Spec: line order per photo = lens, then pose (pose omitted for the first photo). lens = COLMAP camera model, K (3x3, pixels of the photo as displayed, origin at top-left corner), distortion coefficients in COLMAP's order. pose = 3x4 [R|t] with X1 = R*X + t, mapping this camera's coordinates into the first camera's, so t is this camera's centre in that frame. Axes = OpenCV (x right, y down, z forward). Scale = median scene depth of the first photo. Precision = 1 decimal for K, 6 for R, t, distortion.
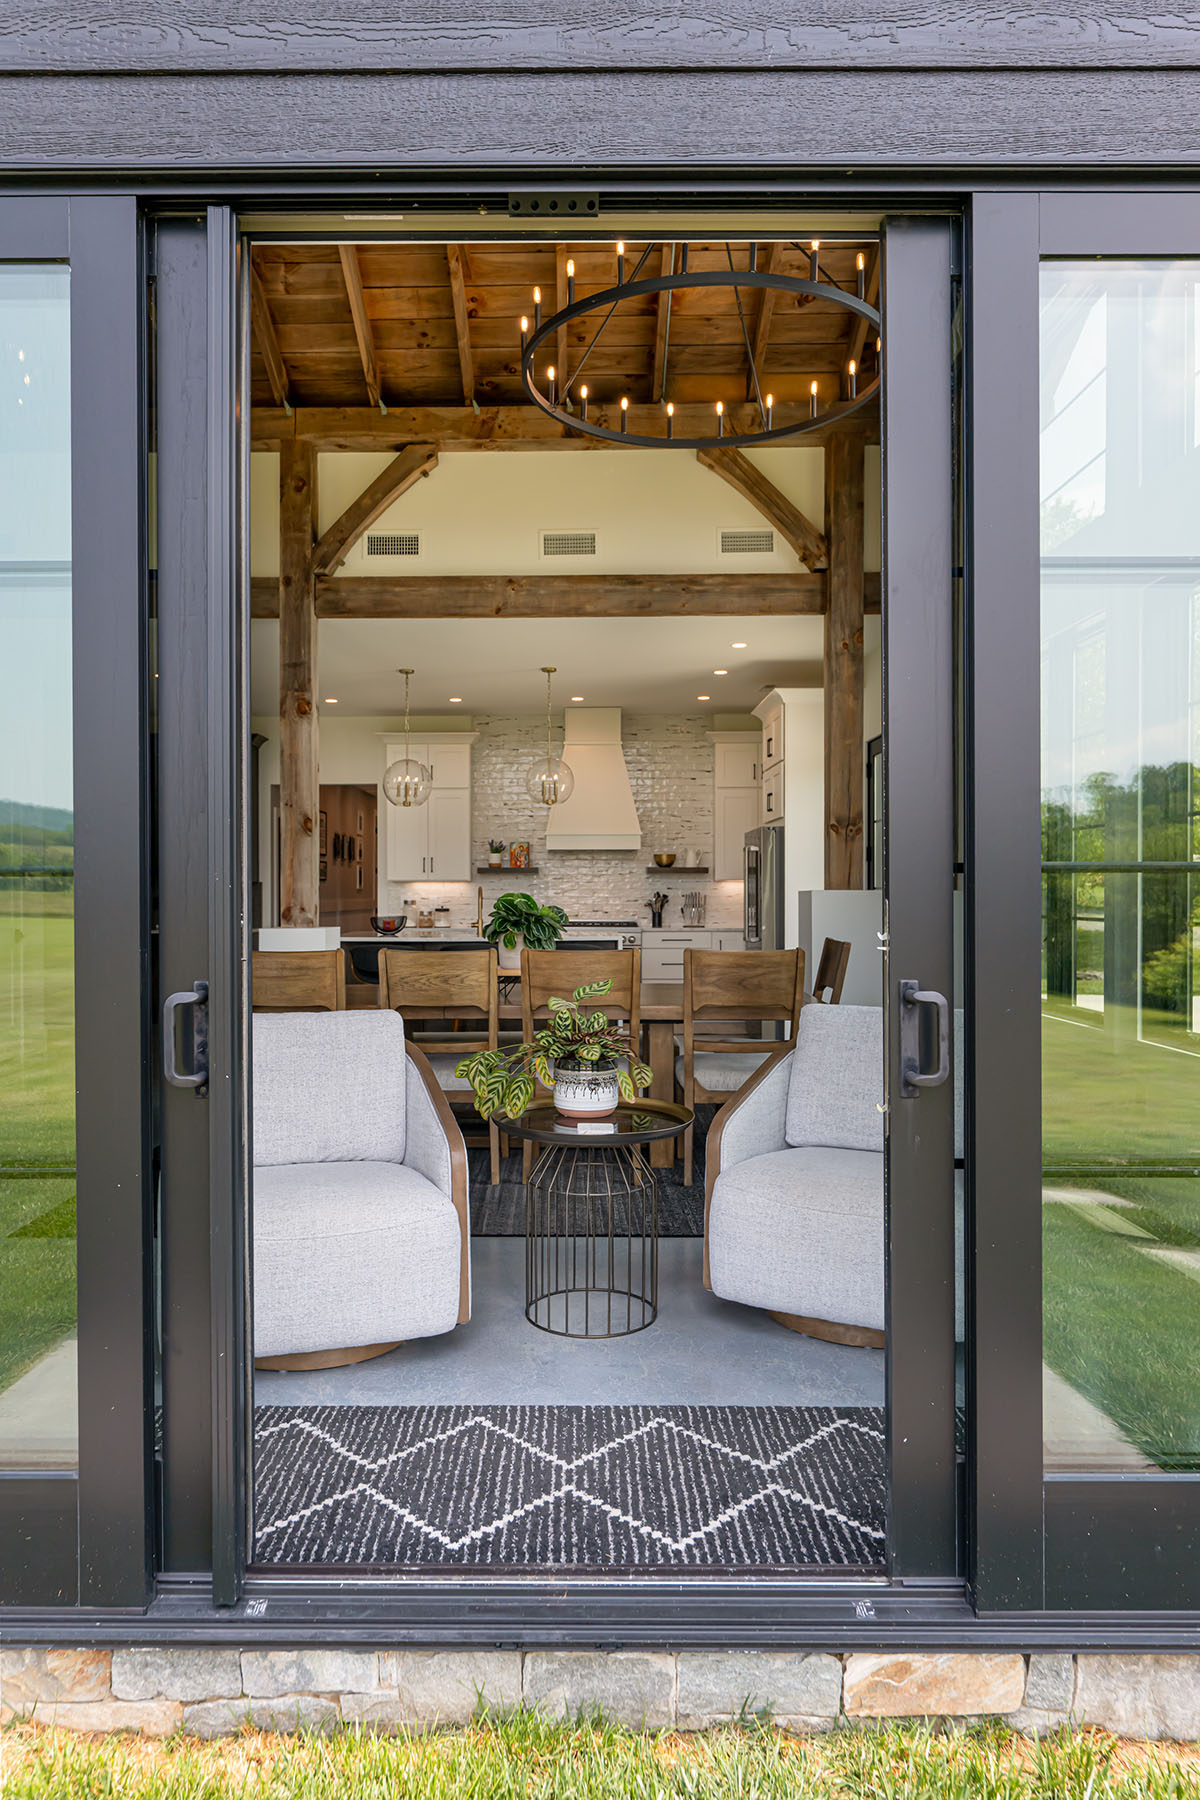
lens RADIAL K [[1087.0, 0, 558.5], [0, 1087.0, 907.6], [0, 0, 1]] dist [-0.003714, -0.000133]
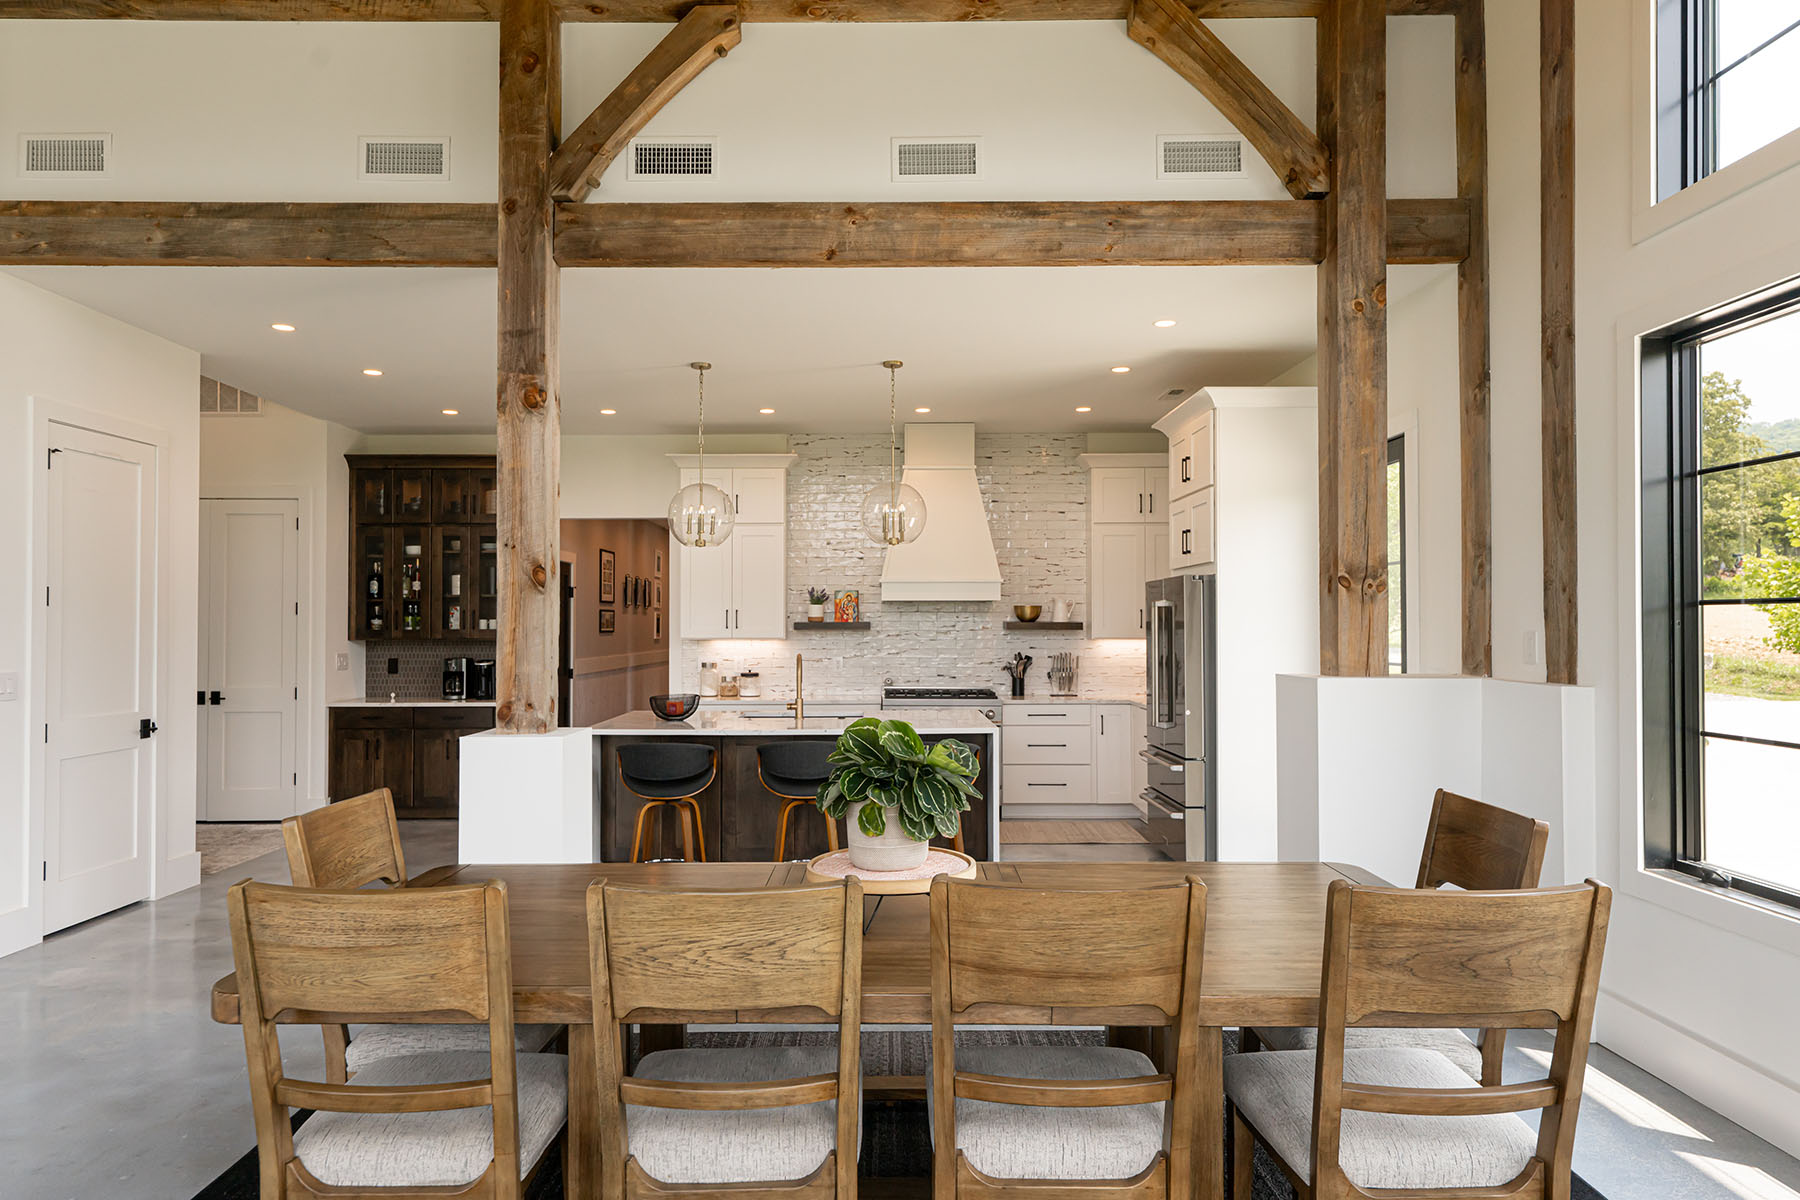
lens RADIAL K [[1079.1, 0, 906.7], [0, 1079.1, 613.5], [0, 0, 1]] dist [0.003605, -0.000056]
pose [[0.999424, -0.000245, 0.033949, -0.031443], [0.001218, 0.999589, -0.028657, -0.034507], [-0.033928, 0.028682, 0.999013, 0.342286]]
